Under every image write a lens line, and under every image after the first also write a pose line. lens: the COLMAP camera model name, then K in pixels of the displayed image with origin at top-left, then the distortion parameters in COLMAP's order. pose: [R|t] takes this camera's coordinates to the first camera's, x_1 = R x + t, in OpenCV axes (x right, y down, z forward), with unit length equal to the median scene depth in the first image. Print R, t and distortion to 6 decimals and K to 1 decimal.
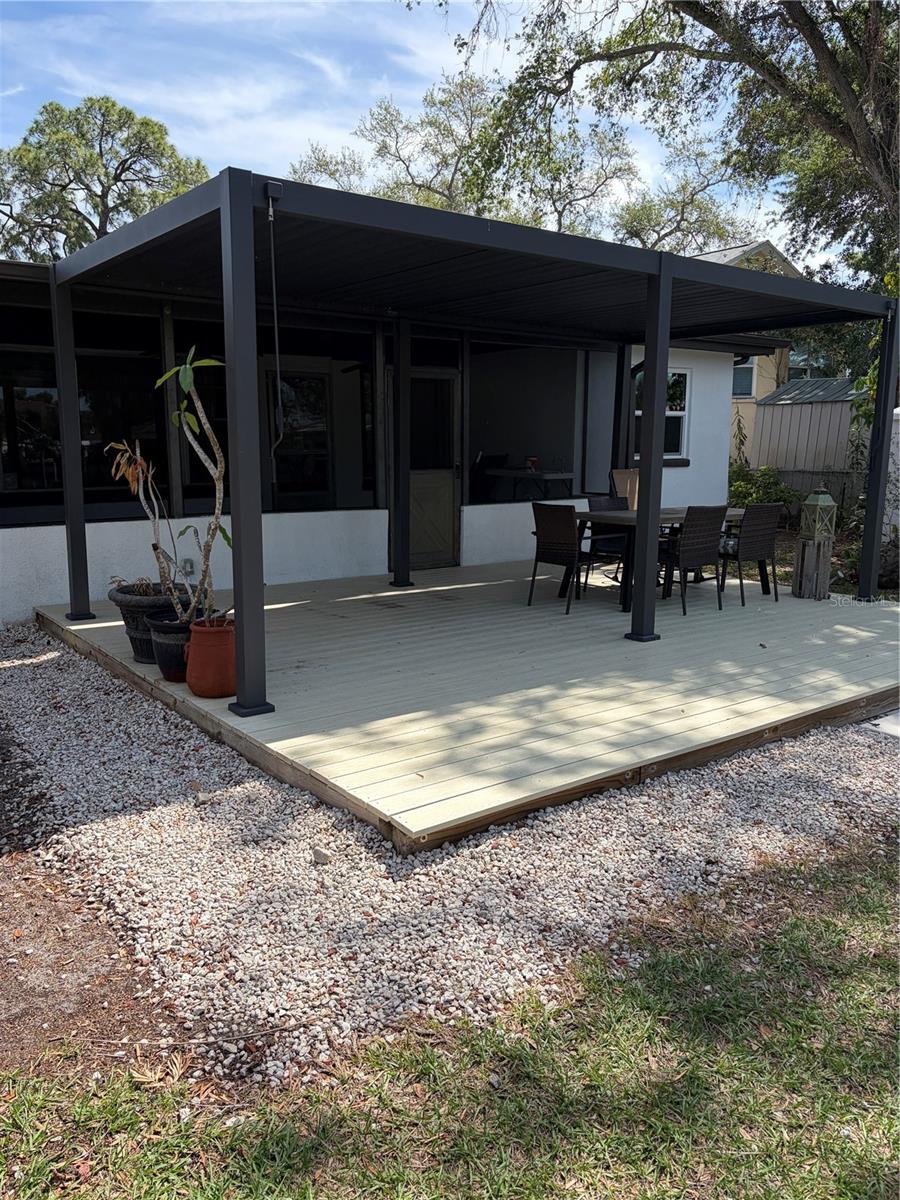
lens RADIAL K [[902.7, 0, 450.1], [0, 902.7, 605.0], [0, 0, 1]] dist [0.074152, -0.055407]
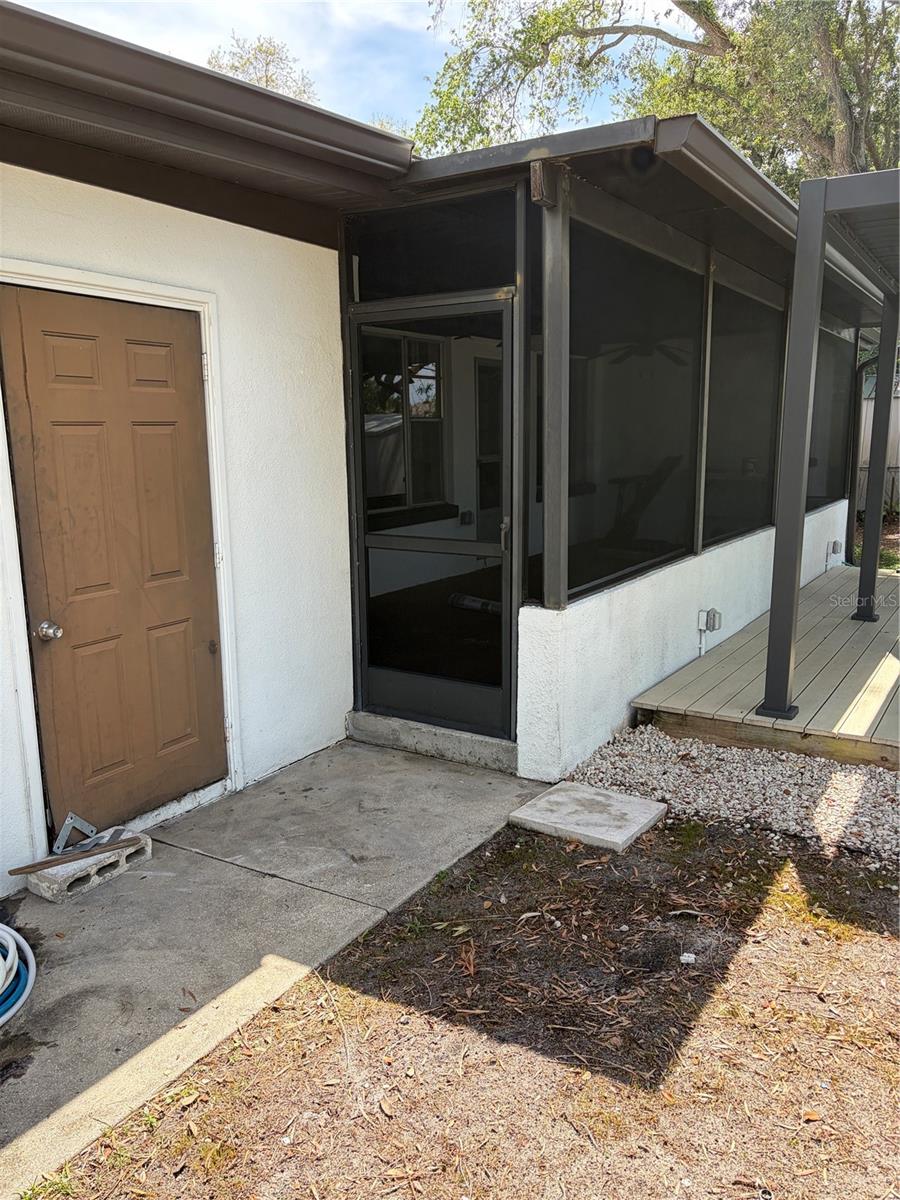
lens RADIAL K [[902.7, 0, 472.0], [0, 902.7, 616.6], [0, 0, 1]] dist [0.074152, -0.055407]
pose [[0.927045, -0.085828, 0.364995, -0.330403], [0.080598, 0.996308, 0.029570, -0.038385], [-0.366185, 0.002005, 0.930540, 0.168055]]
